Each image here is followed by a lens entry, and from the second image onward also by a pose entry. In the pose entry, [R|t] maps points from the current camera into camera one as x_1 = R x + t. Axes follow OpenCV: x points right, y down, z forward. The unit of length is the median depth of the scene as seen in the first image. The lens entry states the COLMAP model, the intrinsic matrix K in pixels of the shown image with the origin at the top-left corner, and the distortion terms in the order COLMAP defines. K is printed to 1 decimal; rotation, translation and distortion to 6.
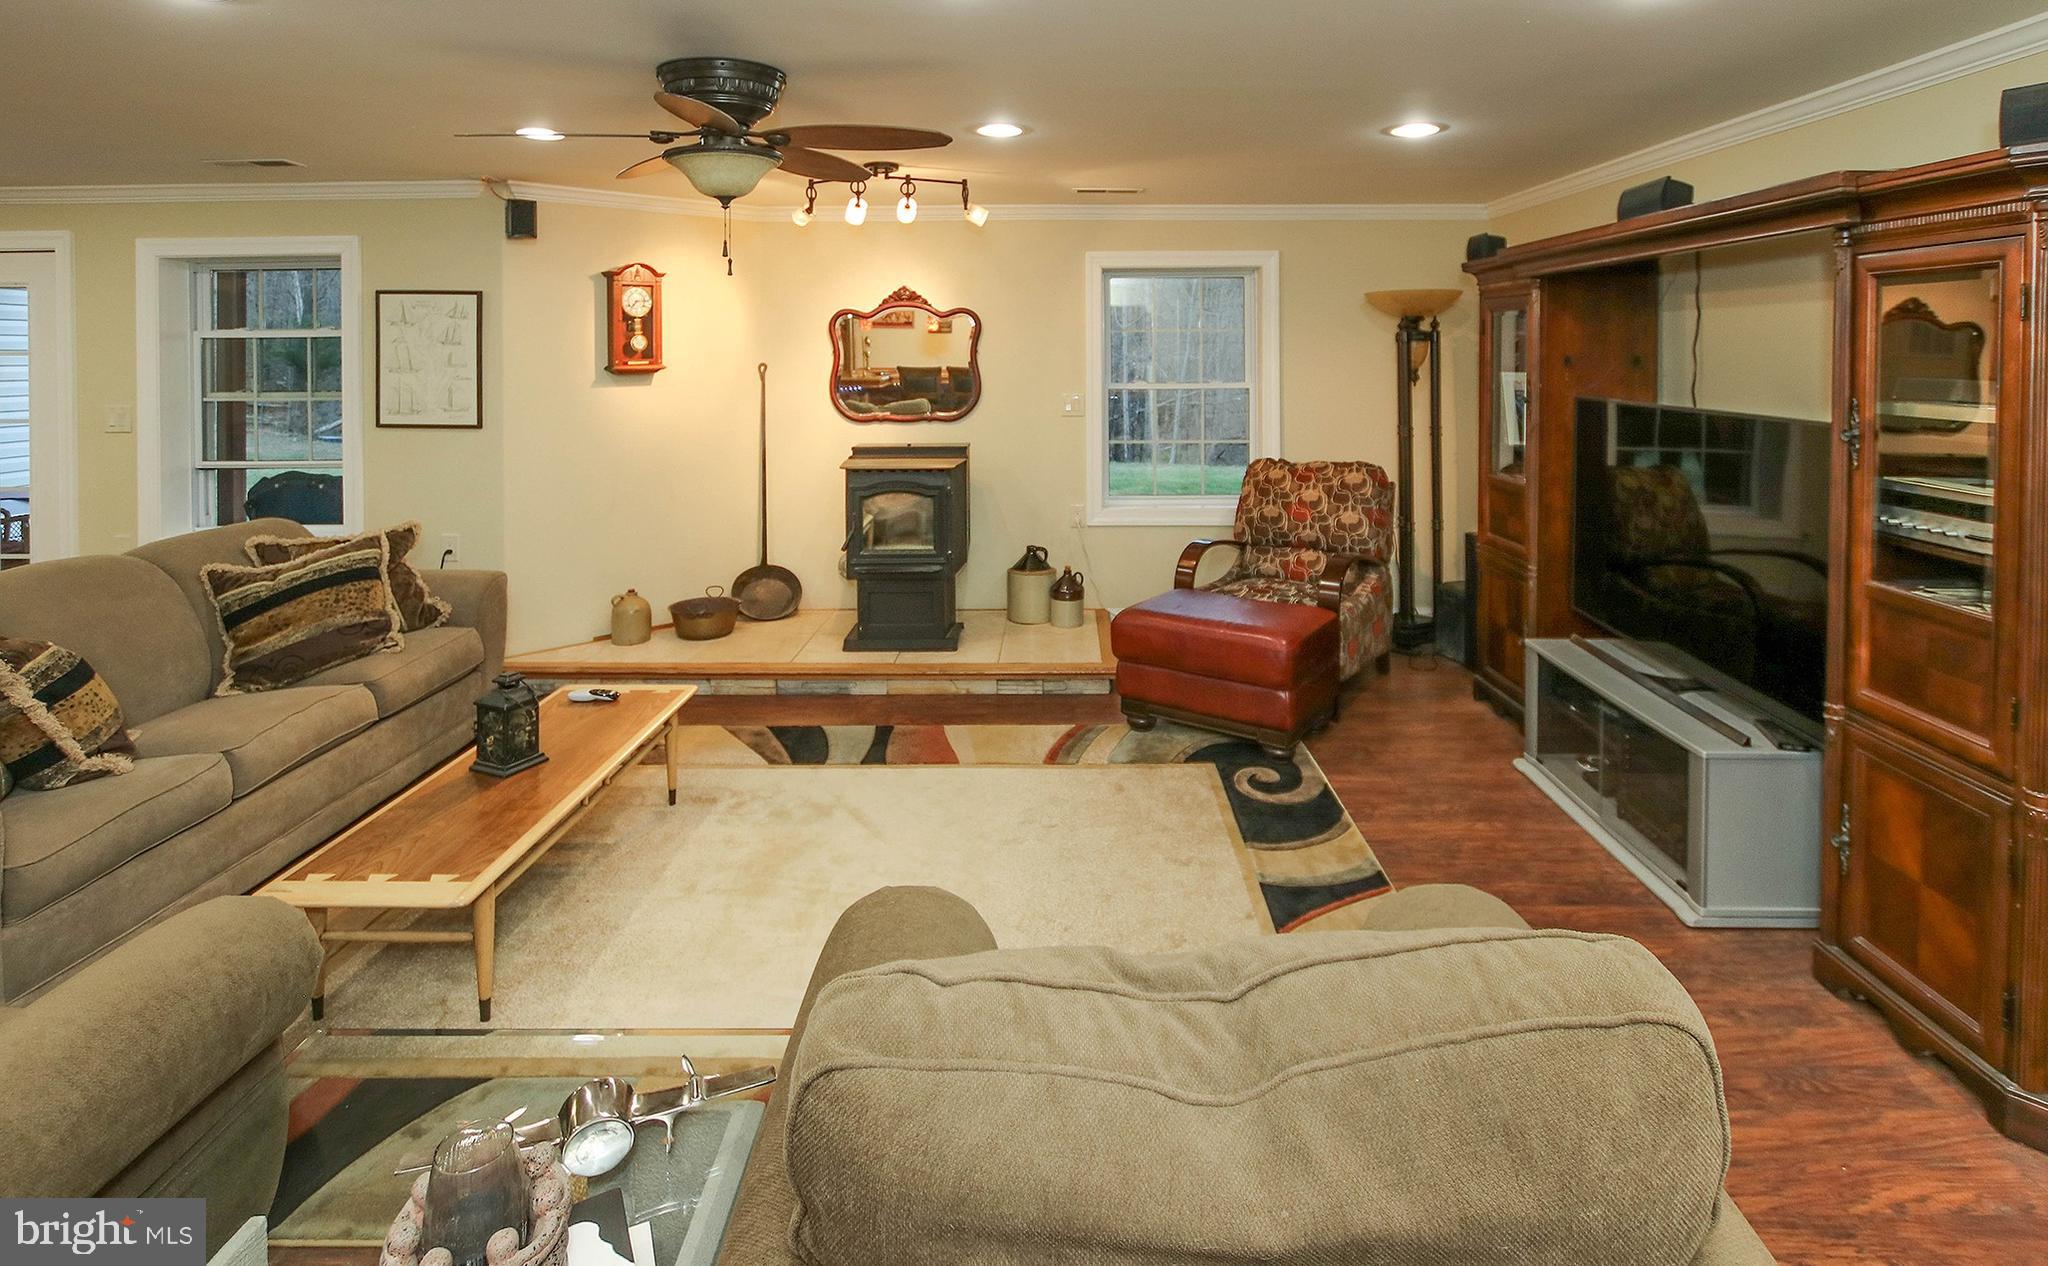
lens RADIAL K [[1008.1, 0, 1031.3], [0, 1008.1, 360.7], [0, 0, 1]] dist [-0.002865, 0.000635]
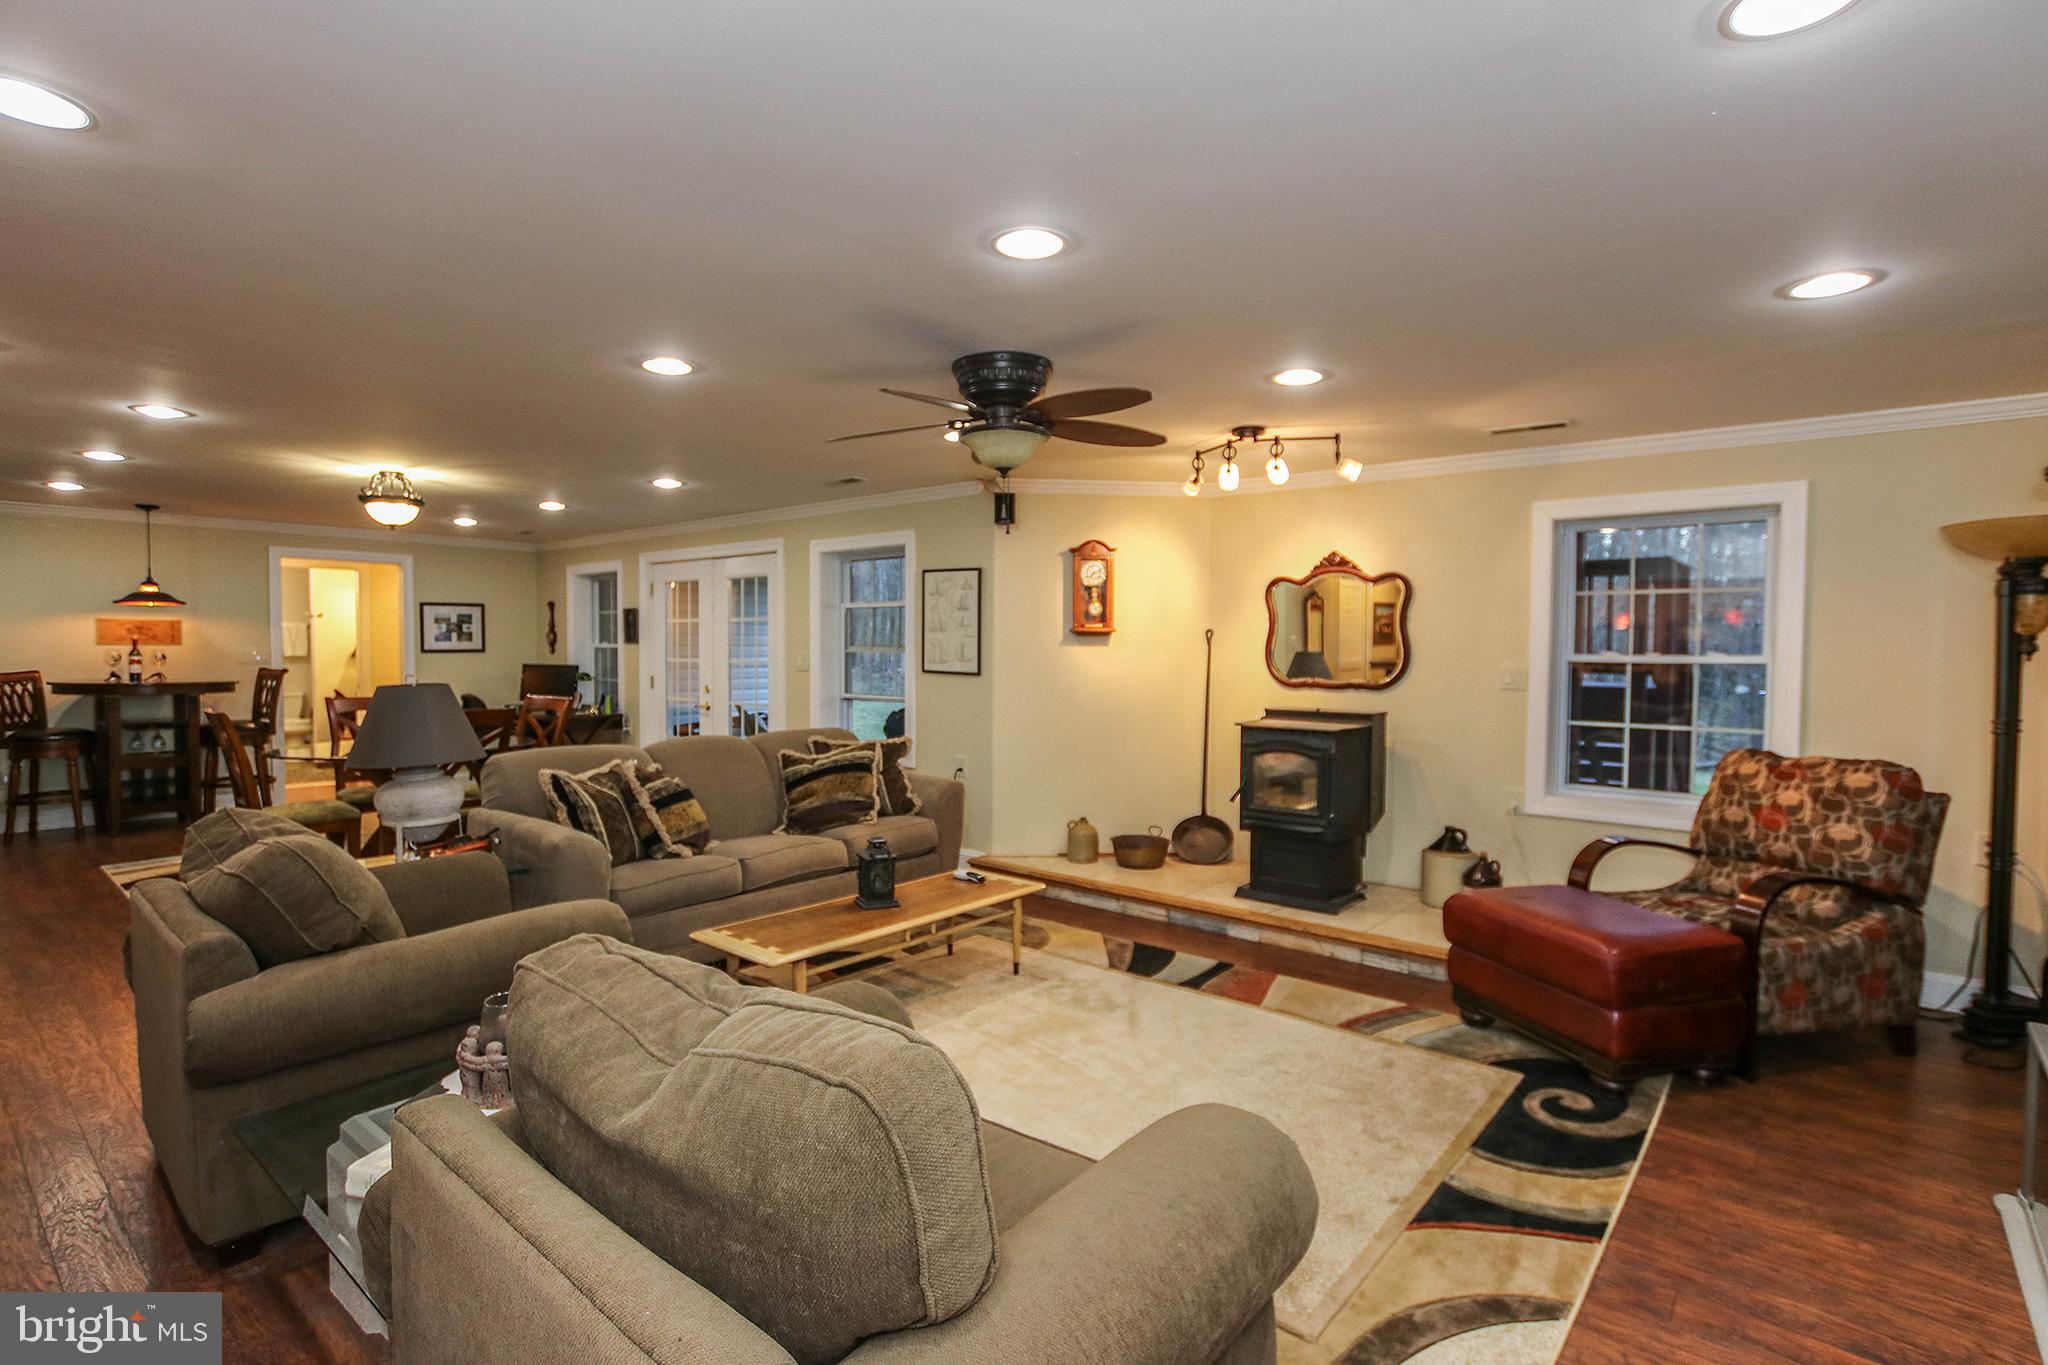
lens RADIAL K [[991.7, 0, 1024.0], [0, 991.7, 682.5], [0, 0, 1]] dist [-0.000512, 0.000333]
pose [[0.777628, 0.037546, -0.627602, 0.297592], [-0.021693, 0.999223, 0.032899, 0.034507], [0.628350, -0.011969, 0.777839, 0.054482]]
